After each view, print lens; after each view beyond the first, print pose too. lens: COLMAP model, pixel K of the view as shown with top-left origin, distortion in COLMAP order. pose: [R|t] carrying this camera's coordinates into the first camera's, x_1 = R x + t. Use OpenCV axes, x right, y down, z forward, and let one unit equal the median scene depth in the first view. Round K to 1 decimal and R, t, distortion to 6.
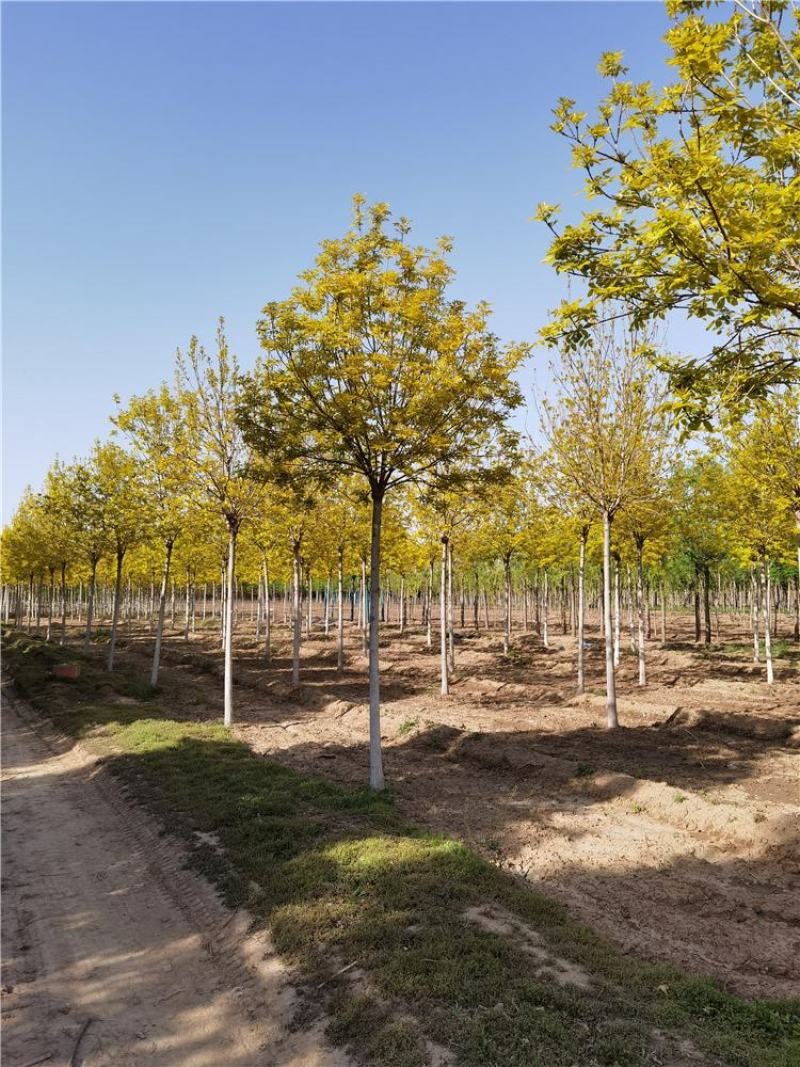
lens RADIAL K [[841.6, 0, 401.4], [0, 841.6, 534.7], [0, 0, 1]] dist [0.003701, 0.009067]
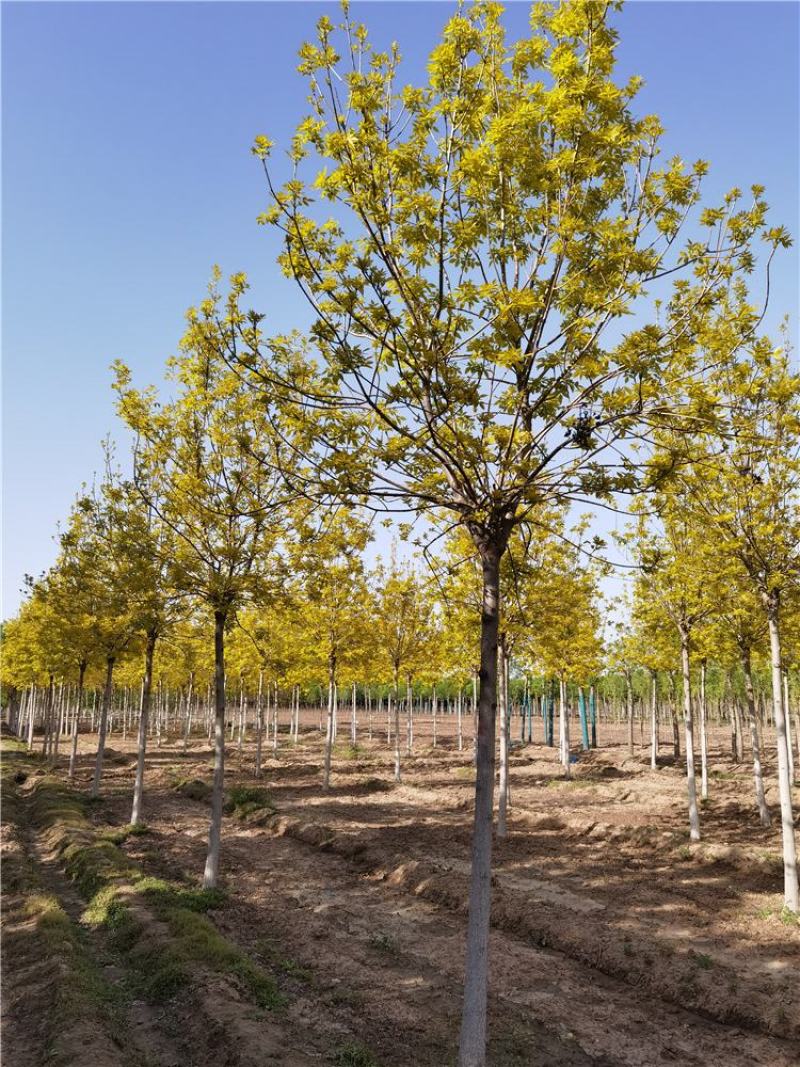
lens RADIAL K [[840.9, 0, 402.1], [0, 840.9, 534.0], [0, 0, 1]] dist [0.015890, -0.013576]
pose [[0.999446, -0.002812, -0.033154, -0.848100], [-0.001386, 0.992040, -0.125915, 0.124542], [0.033245, 0.125892, 0.991487, 1.830277]]
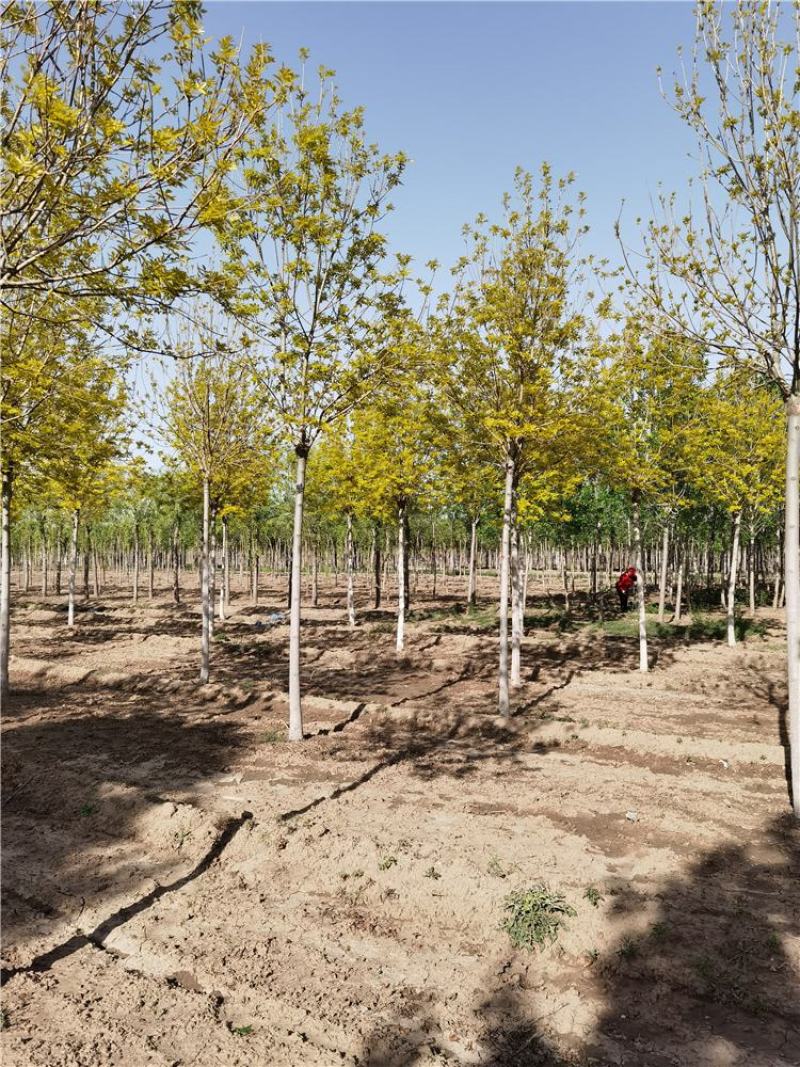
lens RADIAL K [[840.9, 0, 402.1], [0, 840.9, 534.0], [0, 0, 1]] dist [0.015890, -0.013576]
pose [[0.861940, 0.018428, 0.506675, -0.253715], [-0.042493, 0.998449, 0.035974, 0.057499], [-0.505226, -0.052537, 0.861386, 0.791477]]
